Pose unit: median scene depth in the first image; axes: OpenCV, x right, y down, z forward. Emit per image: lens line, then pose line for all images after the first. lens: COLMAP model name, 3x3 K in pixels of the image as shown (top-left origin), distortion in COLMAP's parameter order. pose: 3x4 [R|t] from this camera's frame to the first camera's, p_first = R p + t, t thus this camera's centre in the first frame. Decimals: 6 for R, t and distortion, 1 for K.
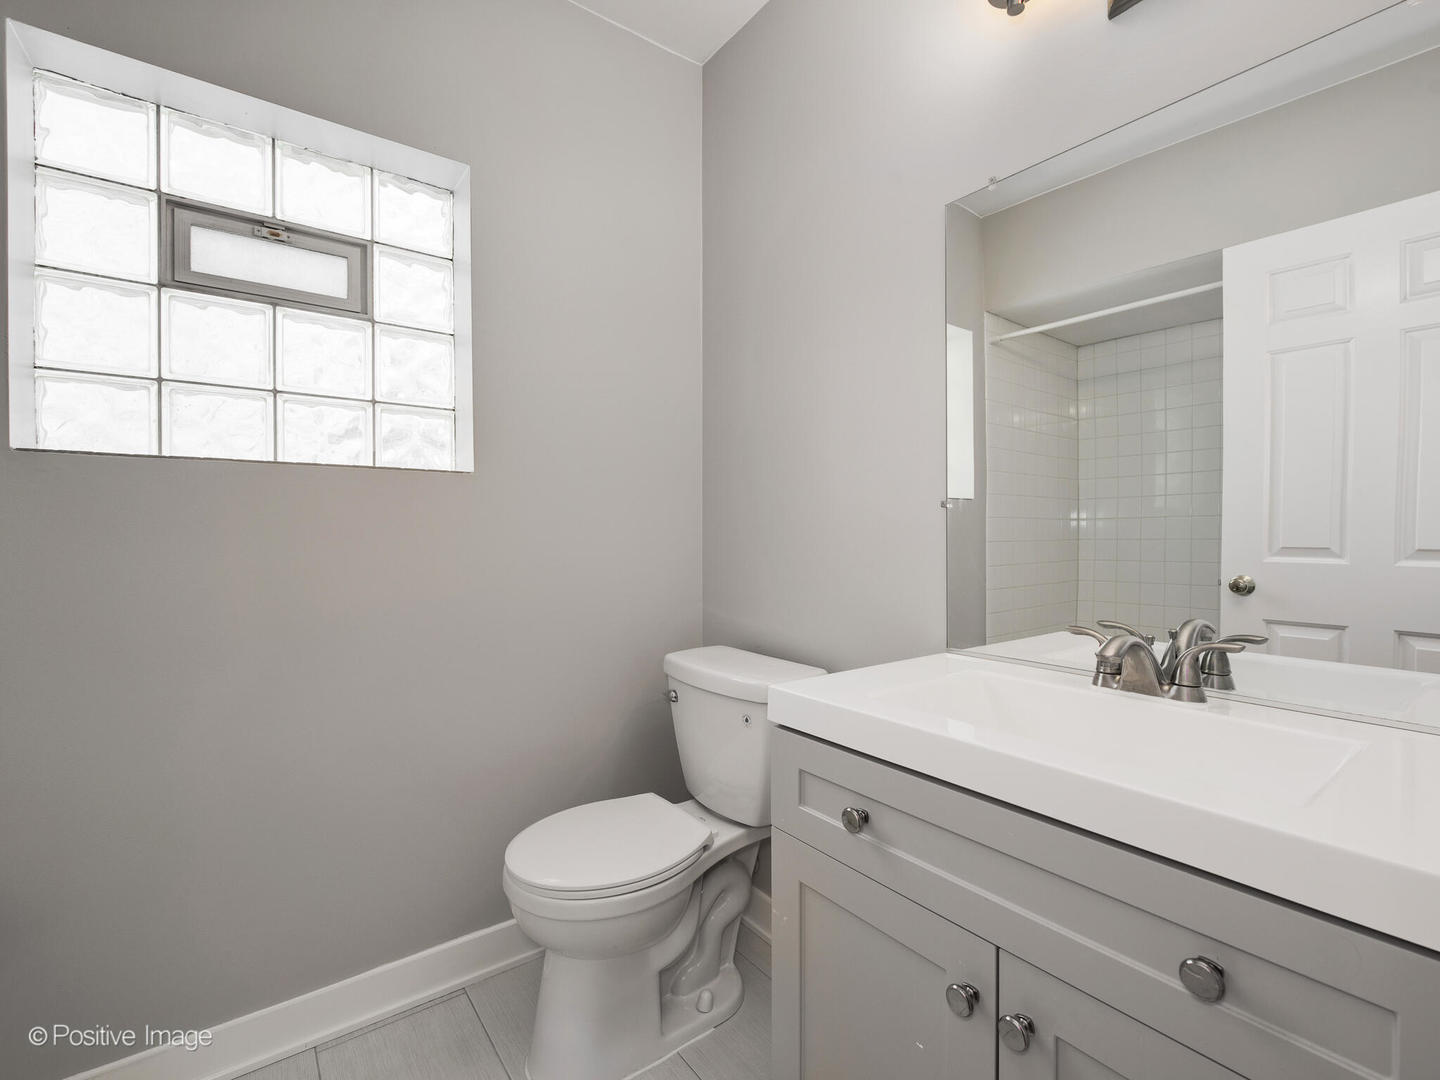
lens RADIAL K [[649.4, 0, 714.9], [0, 649.4, 544.0], [0, 0, 1]] dist [0.000216, -0.000039]
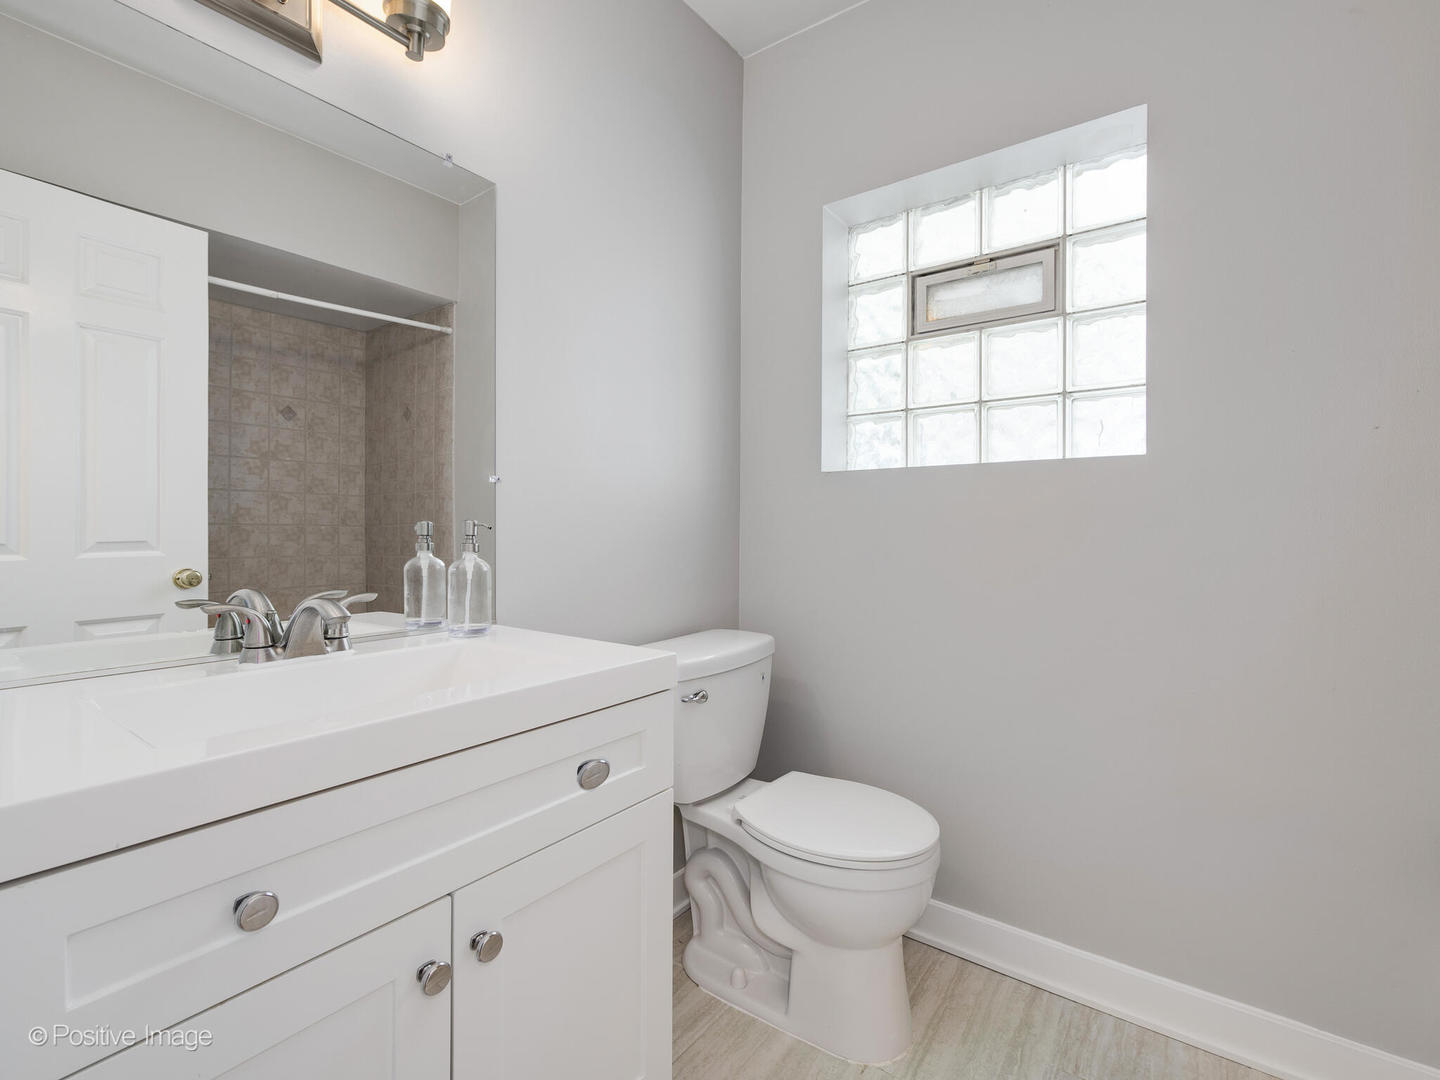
lens RADIAL K [[644.3, 0, 721.9], [0, 644.3, 536.5], [0, 0, 1]] dist [-0.003619, -0.000808]
pose [[0.319869, 0.019976, -0.947251, 0.265124], [-0.017943, 0.999726, 0.015023, -0.004179], [0.947292, 0.012191, 0.320140, 0.182712]]
